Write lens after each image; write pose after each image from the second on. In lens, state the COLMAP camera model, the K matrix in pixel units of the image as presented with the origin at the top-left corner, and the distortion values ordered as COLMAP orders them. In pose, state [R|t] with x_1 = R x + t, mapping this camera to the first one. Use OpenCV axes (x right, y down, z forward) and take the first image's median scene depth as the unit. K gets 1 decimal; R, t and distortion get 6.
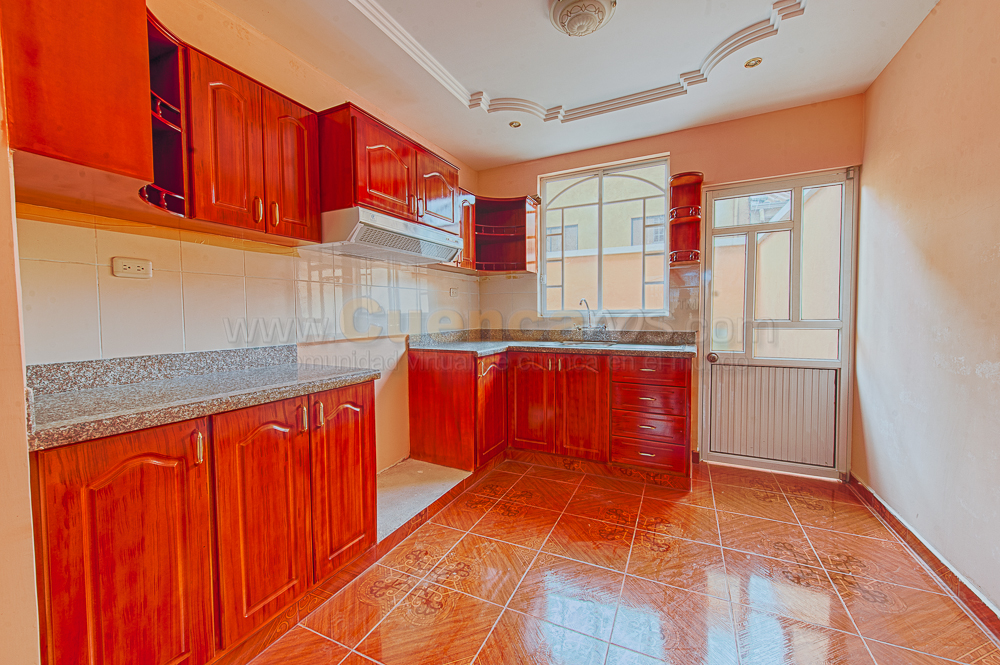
lens RADIAL K [[394.0, 0, 500.6], [0, 394.0, 334.5], [0, 0, 1]] dist [0.002655, 0.000107]
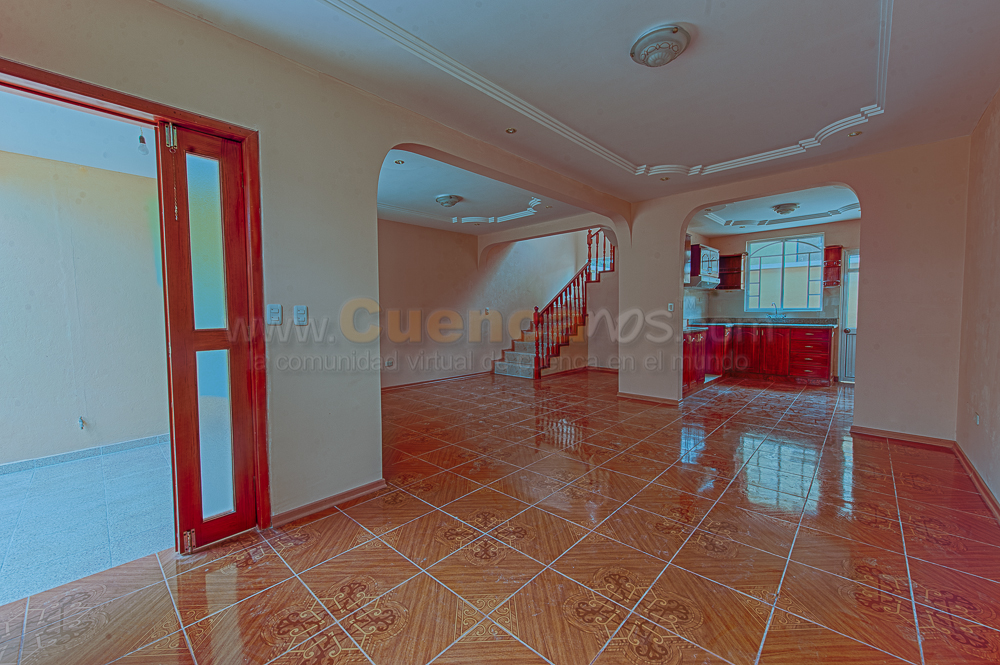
lens RADIAL K [[394.0, 0, 495.2], [0, 394.0, 328.0], [0, 0, 1]] dist [0.002655, 0.000107]
pose [[0.950787, 0.014867, -0.309487, -0.586011], [-0.010896, 0.999835, 0.014554, 0.033132], [0.309652, -0.010466, 0.950792, -1.560813]]
